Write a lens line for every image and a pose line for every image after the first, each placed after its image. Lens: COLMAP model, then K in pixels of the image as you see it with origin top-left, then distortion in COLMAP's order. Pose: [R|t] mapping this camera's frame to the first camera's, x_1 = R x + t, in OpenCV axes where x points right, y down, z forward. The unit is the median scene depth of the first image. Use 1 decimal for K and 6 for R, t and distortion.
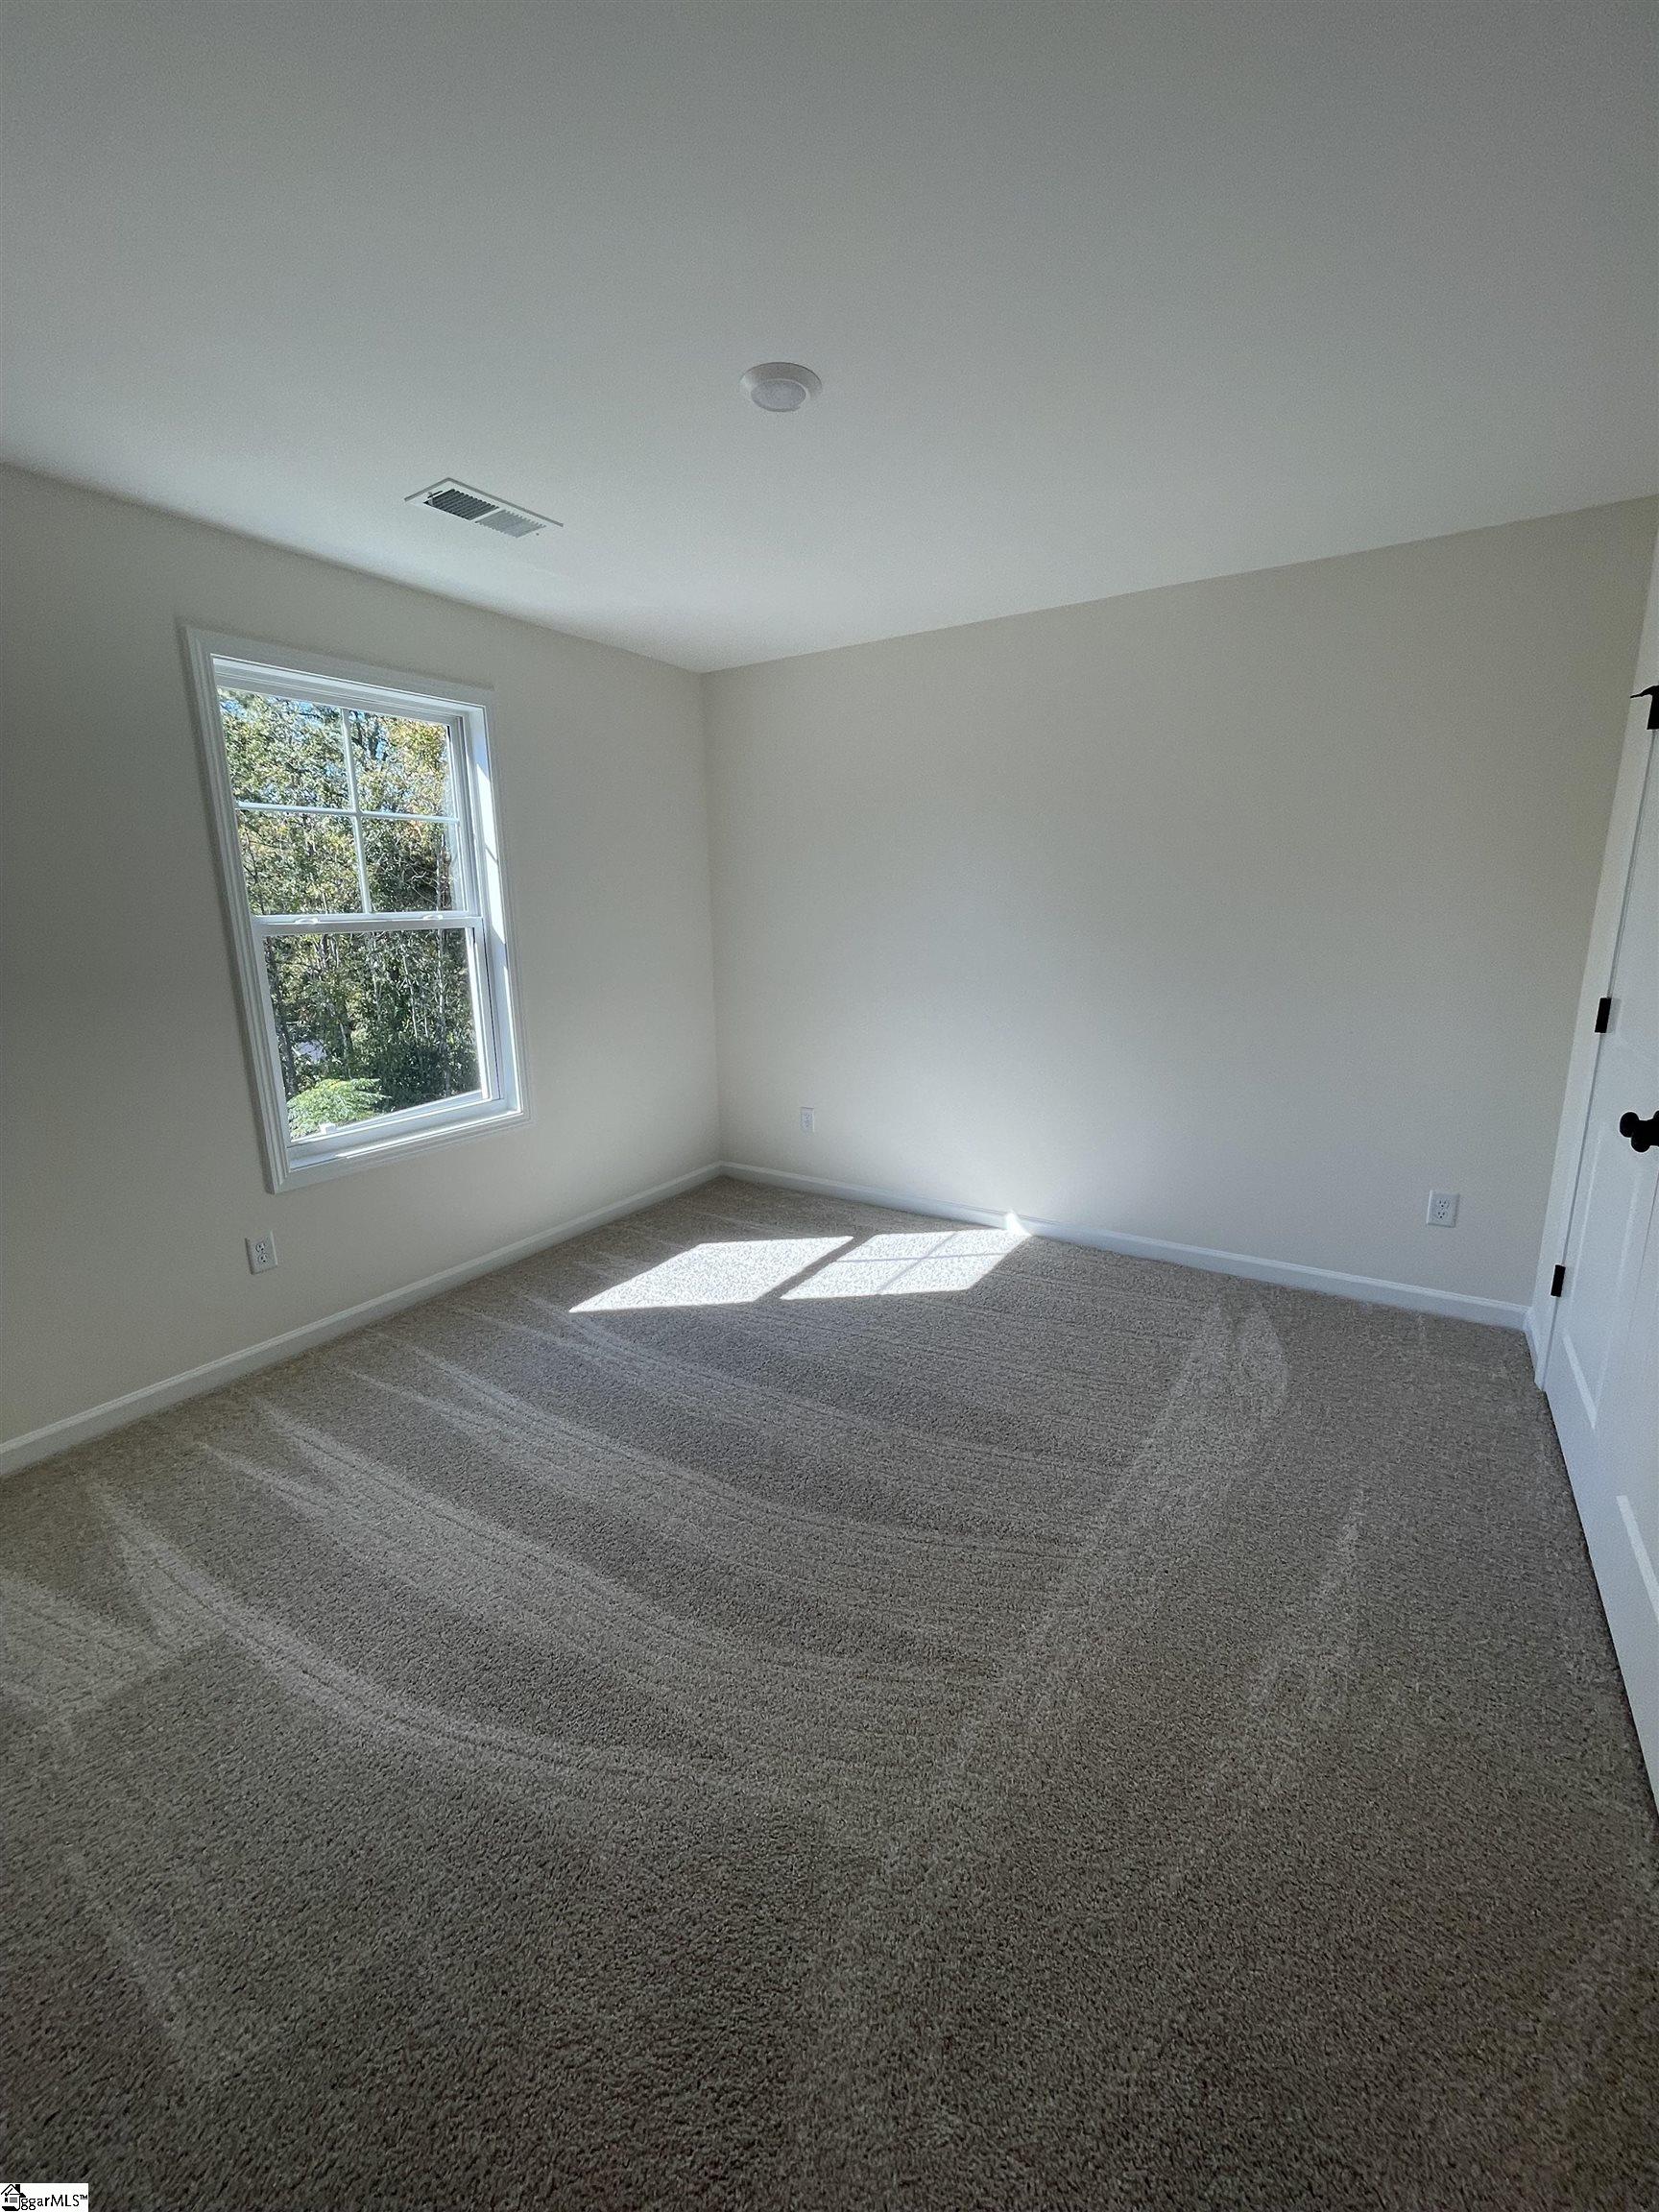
lens RADIAL K [[898.0, 0, 828.2], [0, 898.0, 1103.7], [0, 0, 1]] dist [-0.000731, 0.000668]
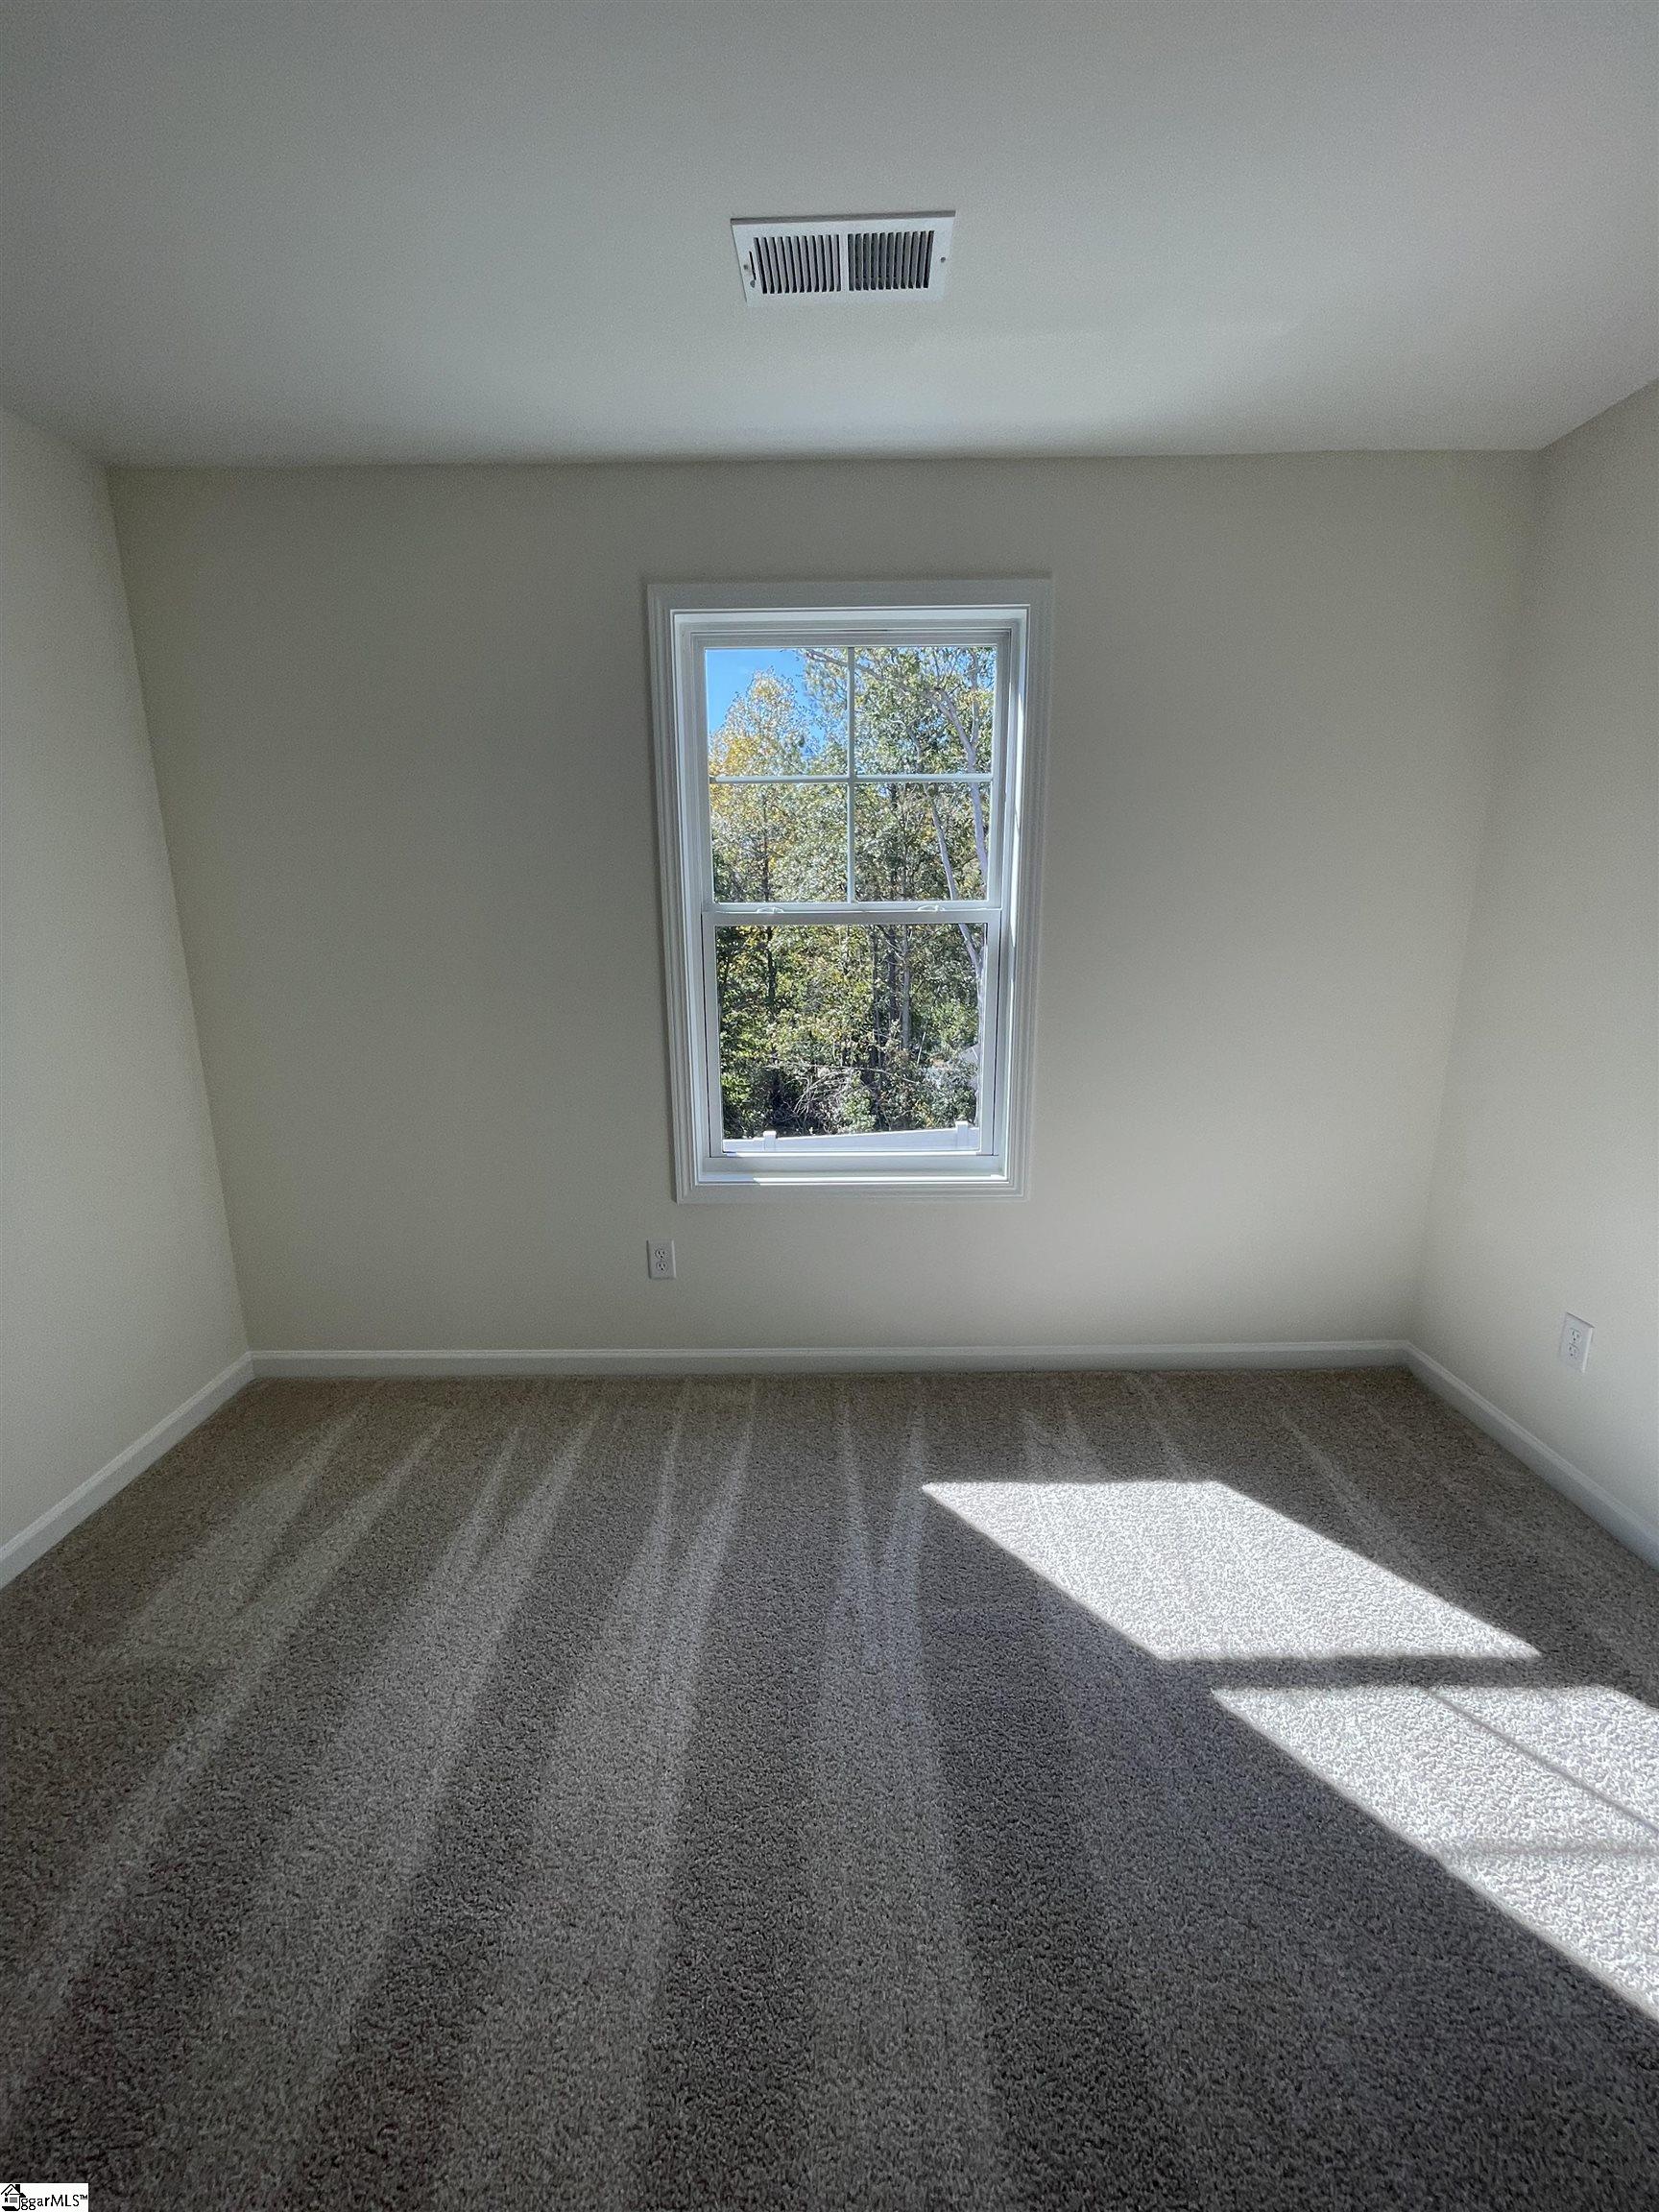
lens RADIAL K [[898.0, 0, 829.1], [0, 898.0, 1096.2], [0, 0, 1]] dist [-0.000731, 0.000668]
pose [[0.540382, 0.193931, -0.818766, 0.170925], [-0.189074, 0.976178, 0.106426, -0.114852], [0.819901, 0.097297, 0.564177, 0.508320]]
